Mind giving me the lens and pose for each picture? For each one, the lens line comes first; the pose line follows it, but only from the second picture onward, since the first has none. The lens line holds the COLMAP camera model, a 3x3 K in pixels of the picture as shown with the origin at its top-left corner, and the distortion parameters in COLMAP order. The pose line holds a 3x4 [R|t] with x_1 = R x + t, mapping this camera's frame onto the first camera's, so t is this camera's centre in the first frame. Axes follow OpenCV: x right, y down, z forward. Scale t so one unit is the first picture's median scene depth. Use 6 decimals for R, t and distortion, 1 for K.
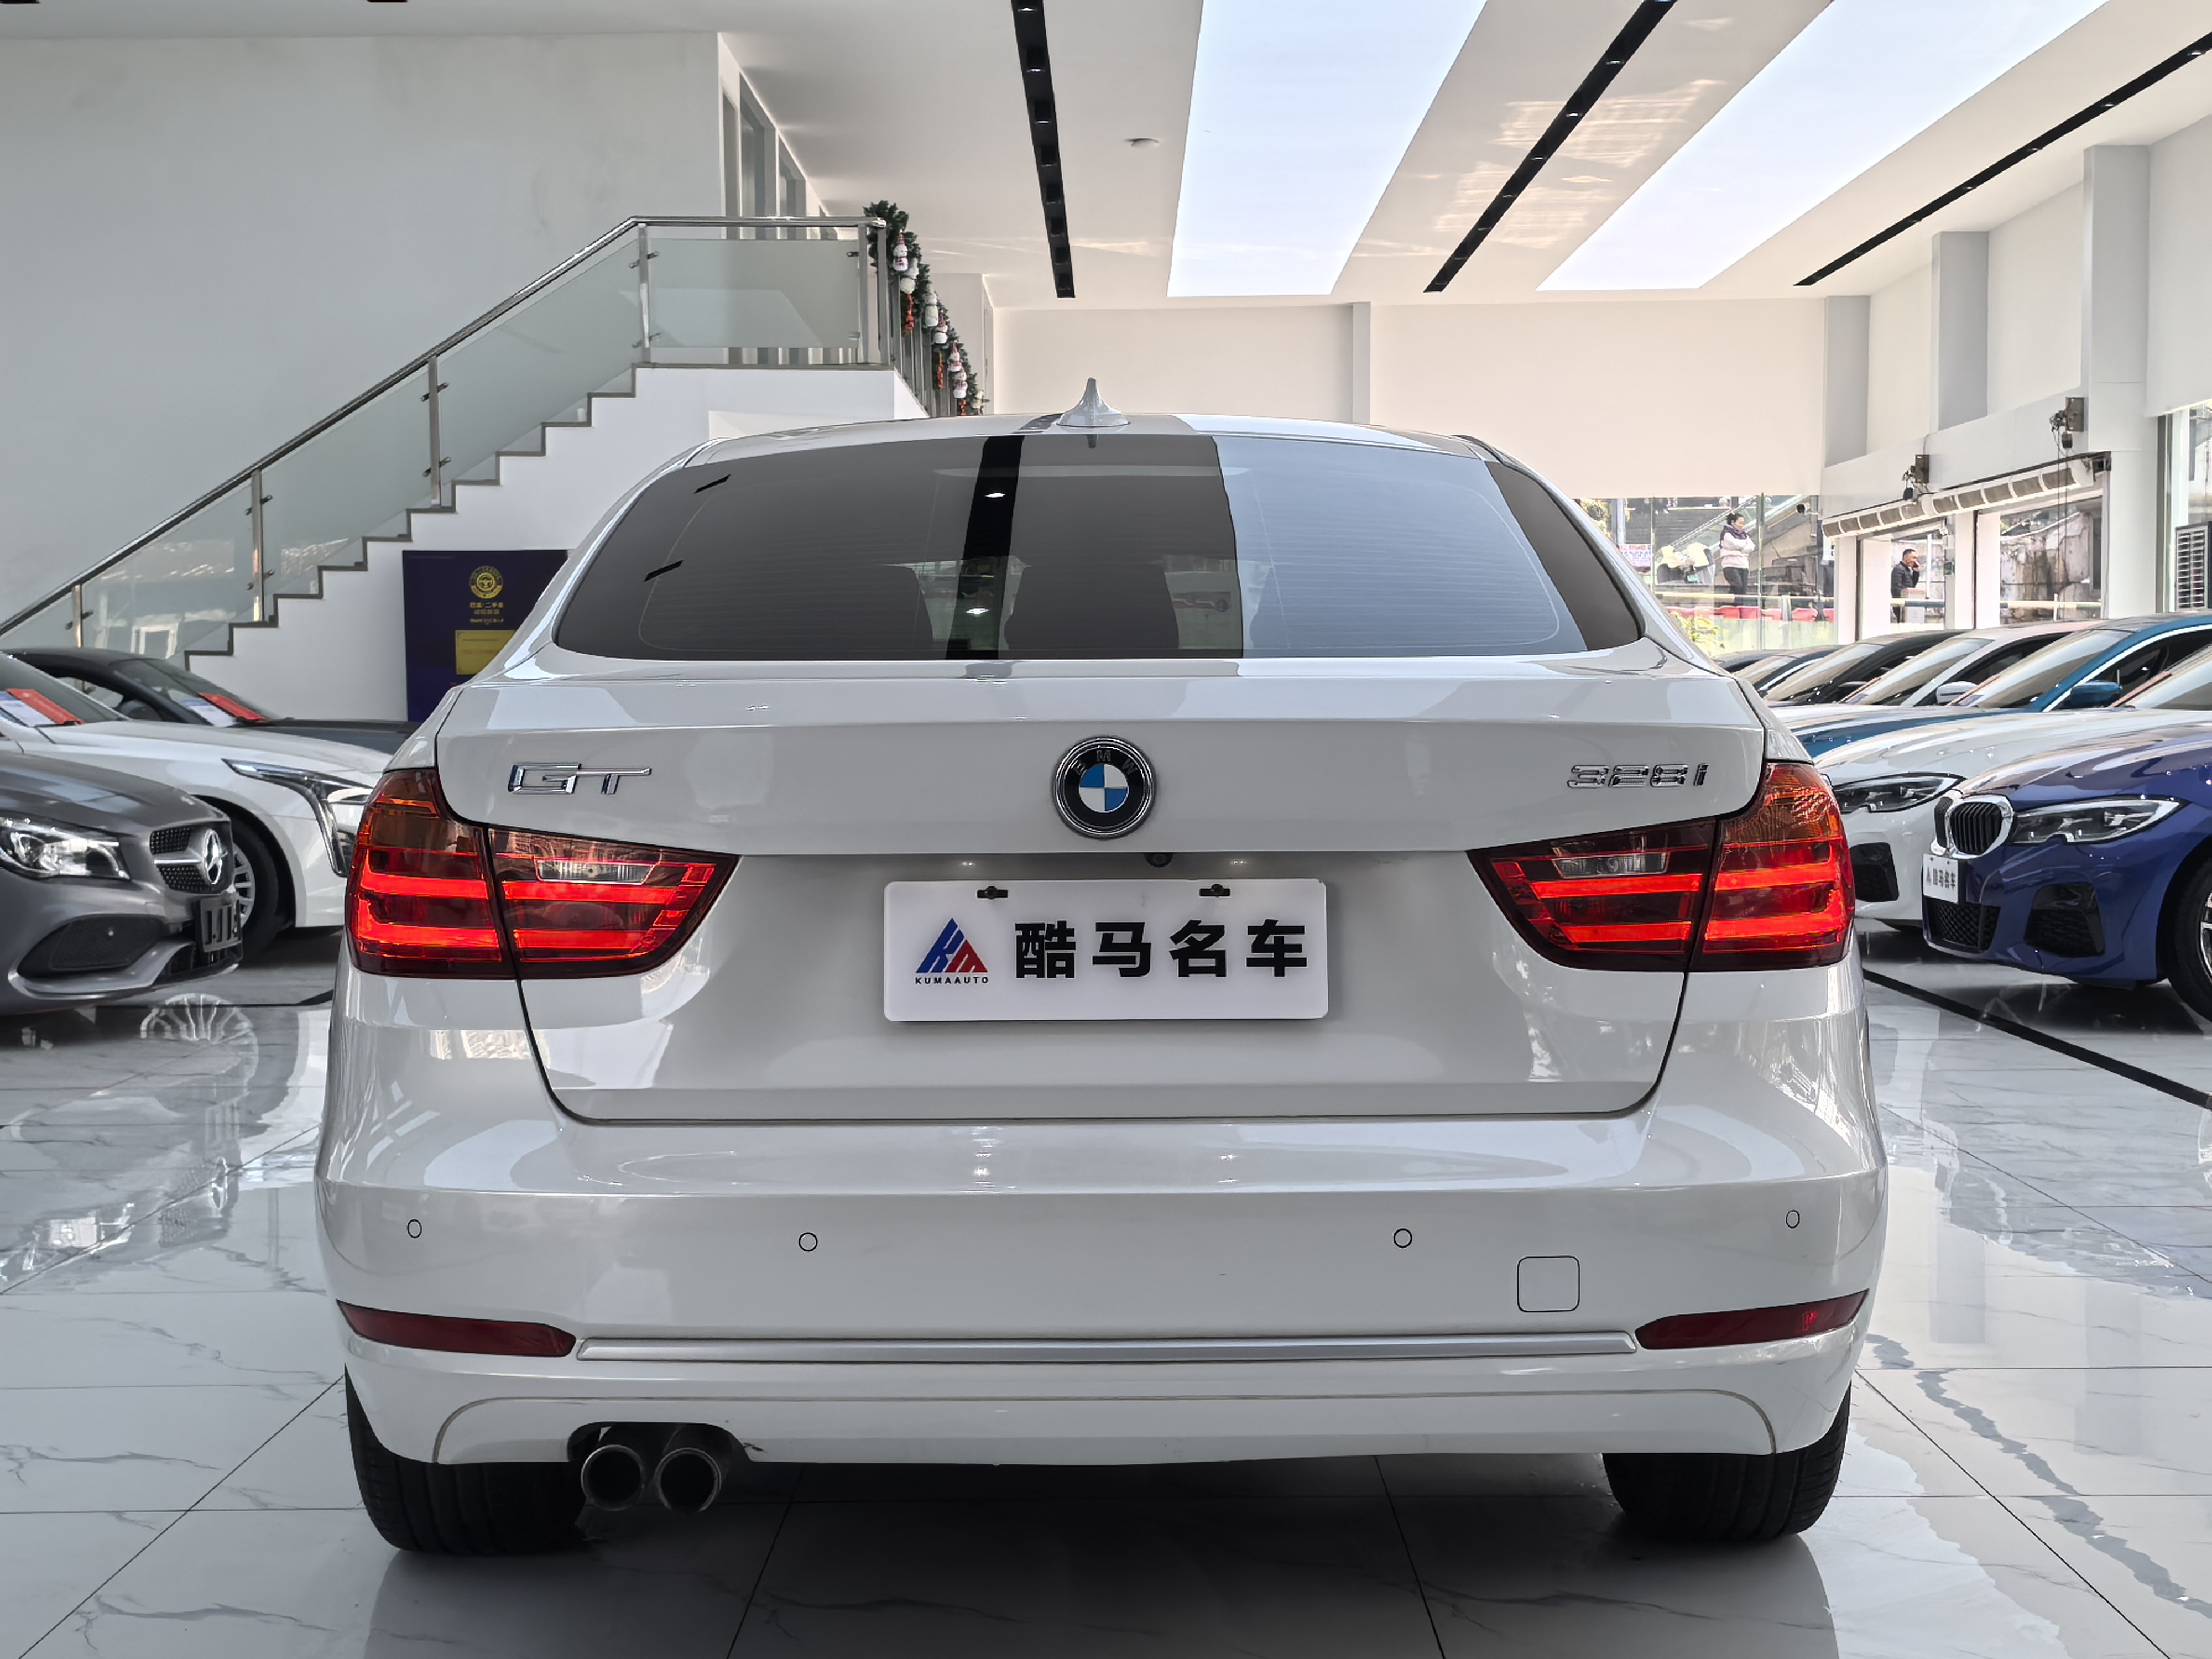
lens RADIAL K [[3276.3, 0, 1106.0], [0, 3276.3, 829.5], [0, 0, 1]] dist [0.286690, -1.180060]
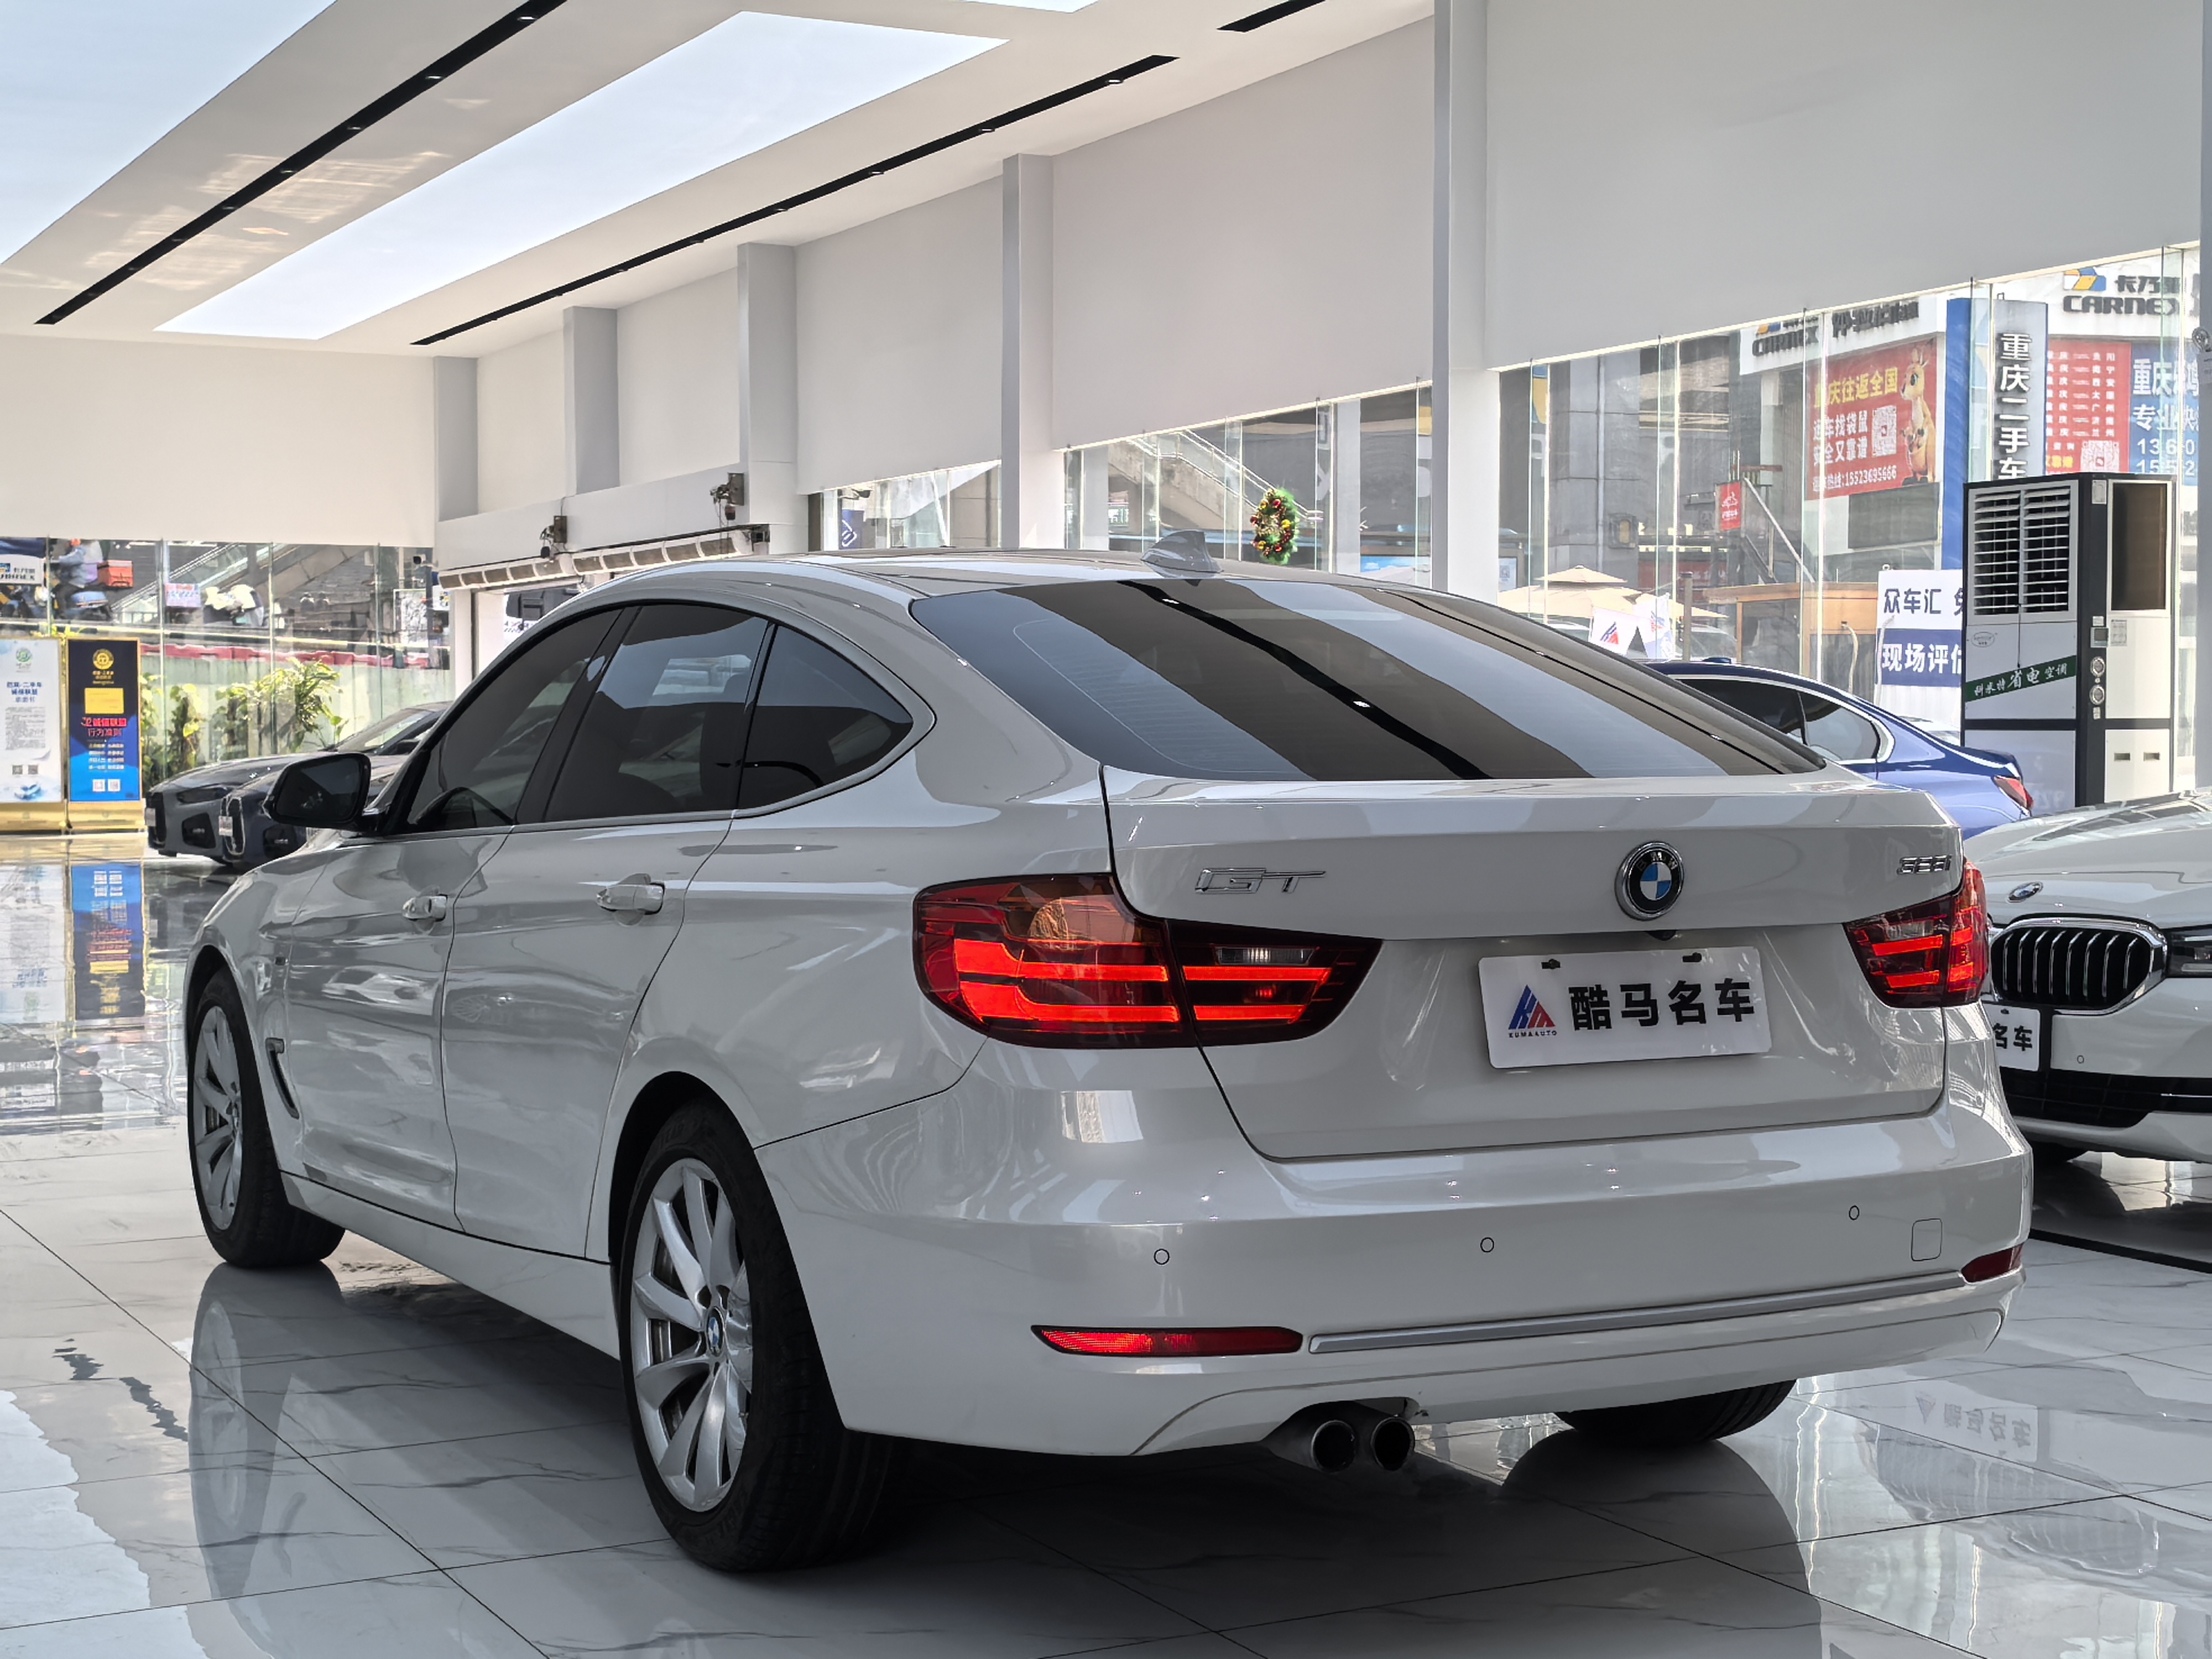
lens RADIAL K [[3276.3, 0, 1106.0], [0, 3276.3, 829.5], [0, 0, 1]] dist [0.286690, -1.180060]
pose [[0.876927, -0.011681, 0.480481, -0.801888], [0.016525, 0.999846, -0.005852, -0.028439], [-0.480339, 0.013072, 0.876985, -0.040667]]
